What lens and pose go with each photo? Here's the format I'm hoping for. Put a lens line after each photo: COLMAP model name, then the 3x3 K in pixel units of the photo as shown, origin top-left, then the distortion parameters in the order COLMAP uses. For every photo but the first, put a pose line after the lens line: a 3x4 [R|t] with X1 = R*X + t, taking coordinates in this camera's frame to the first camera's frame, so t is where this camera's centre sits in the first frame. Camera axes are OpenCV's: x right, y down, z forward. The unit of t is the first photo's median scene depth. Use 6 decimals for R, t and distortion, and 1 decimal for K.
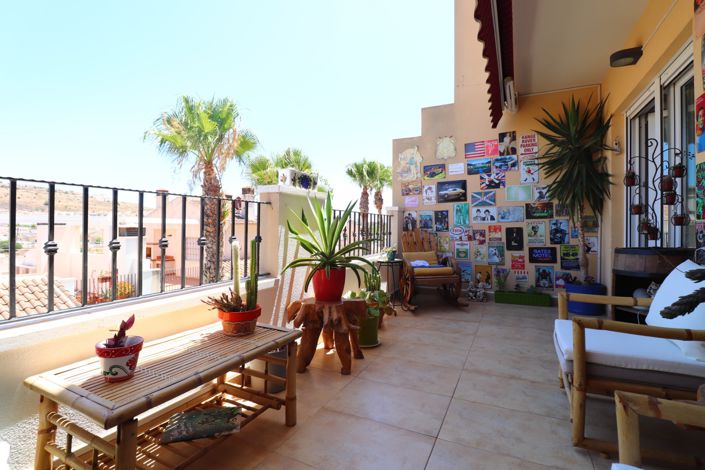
lens RADIAL K [[331.2, 0, 354.6], [0, 331.2, 225.5], [0, 0, 1]] dist [-0.002284, -0.000755]
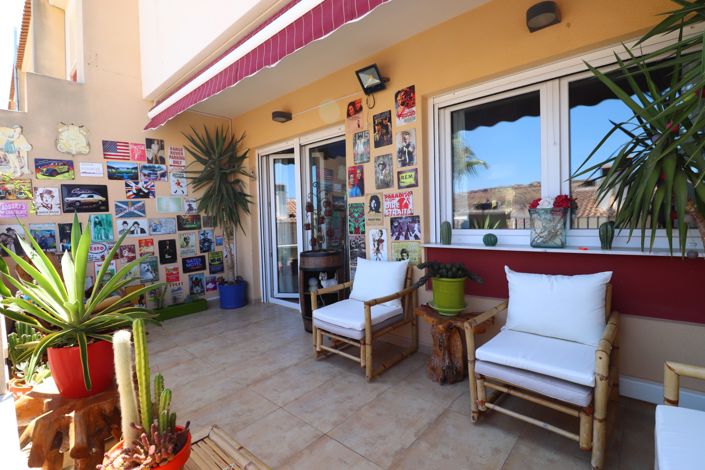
lens RADIAL K [[331.2, 0, 354.6], [0, 331.2, 225.5], [0, 0, 1]] dist [-0.002284, -0.000755]
pose [[0.272316, -0.031081, 0.961706, -0.297439], [0.025674, 0.999357, 0.025028, -0.045724], [-0.961865, 0.017876, 0.272939, 0.201463]]
